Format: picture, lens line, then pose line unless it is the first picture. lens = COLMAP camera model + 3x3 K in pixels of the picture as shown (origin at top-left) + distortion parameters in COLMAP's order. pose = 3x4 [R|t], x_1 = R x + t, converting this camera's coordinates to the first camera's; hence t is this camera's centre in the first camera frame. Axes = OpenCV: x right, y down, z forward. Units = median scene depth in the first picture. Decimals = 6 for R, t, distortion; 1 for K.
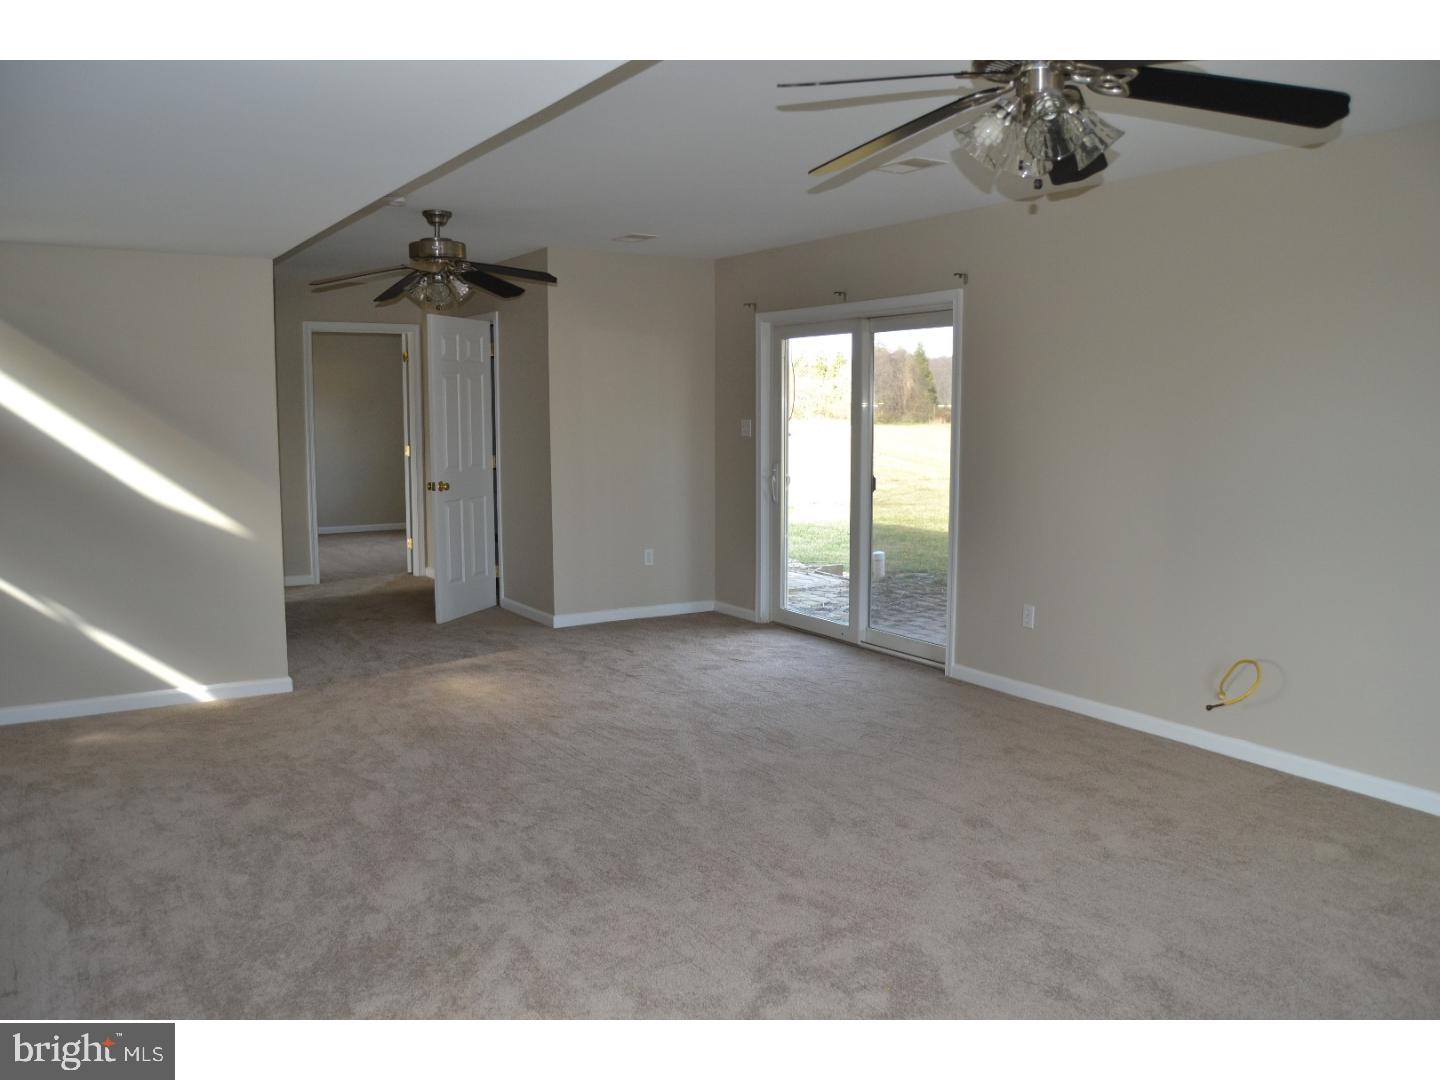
lens RADIAL K [[1146.5, 0, 720.0], [0, 1146.5, 540.0], [0, 0, 1]] dist [-0.071175, 0.017288]
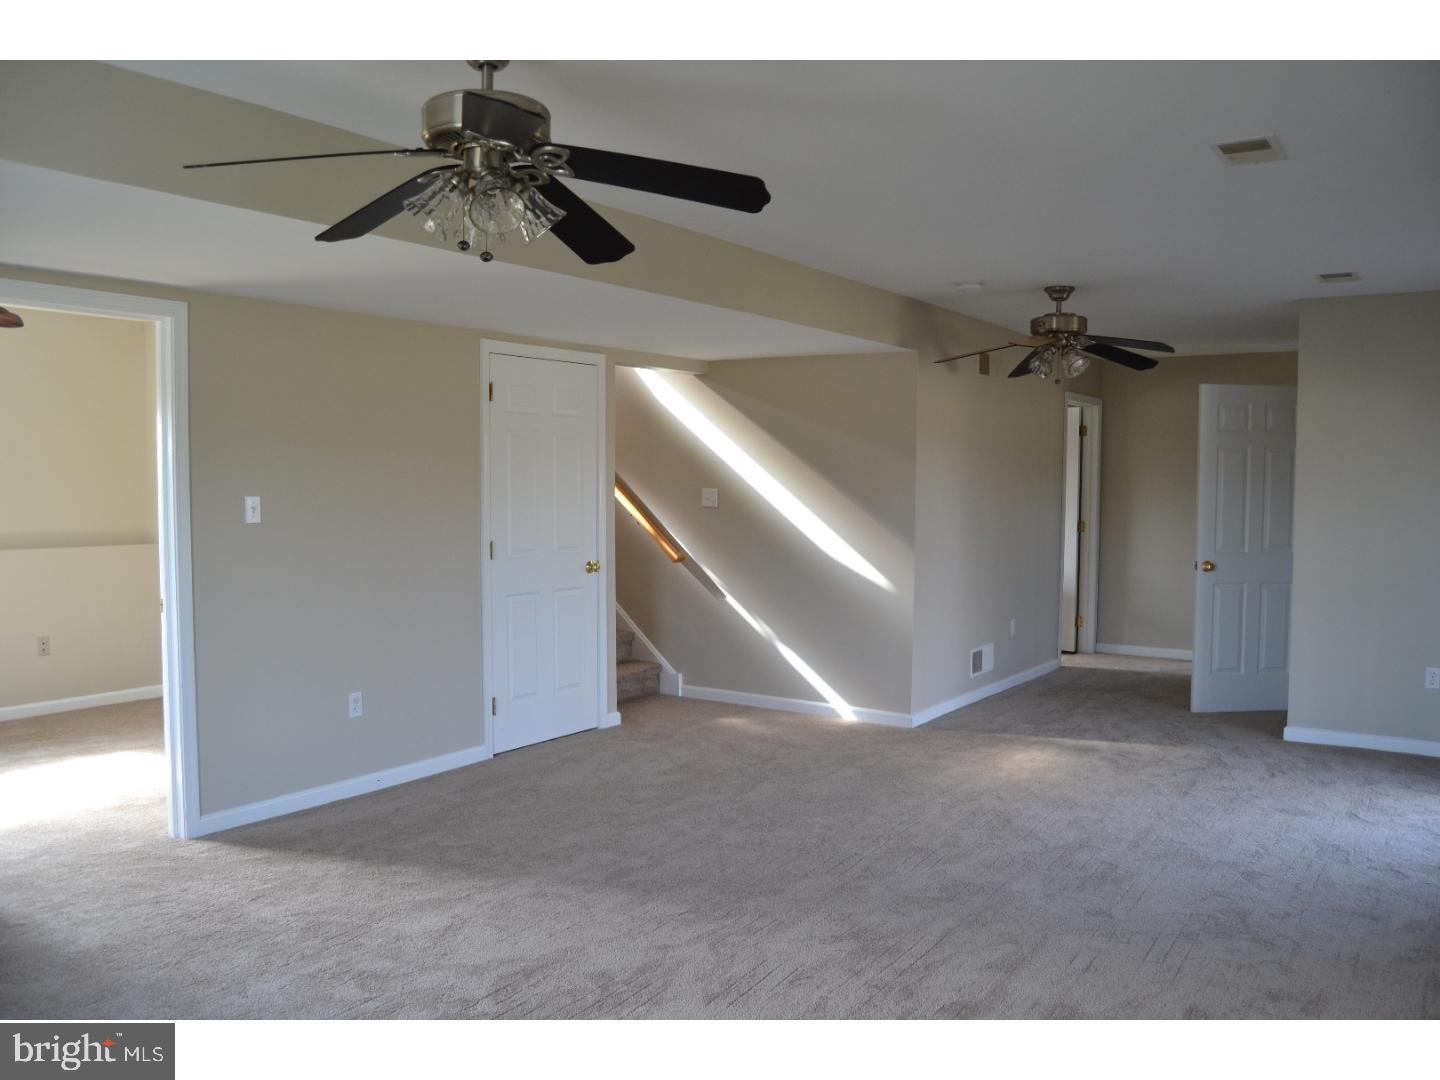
lens RADIAL K [[1146.5, 0, 720.0], [0, 1146.5, 540.0], [0, 0, 1]] dist [-0.071175, 0.017288]
pose [[0.410214, 0.050689, -0.910579, 0.628357], [-0.112765, 0.993611, 0.004511, -0.040021], [0.904991, 0.100831, 0.413309, 0.369998]]
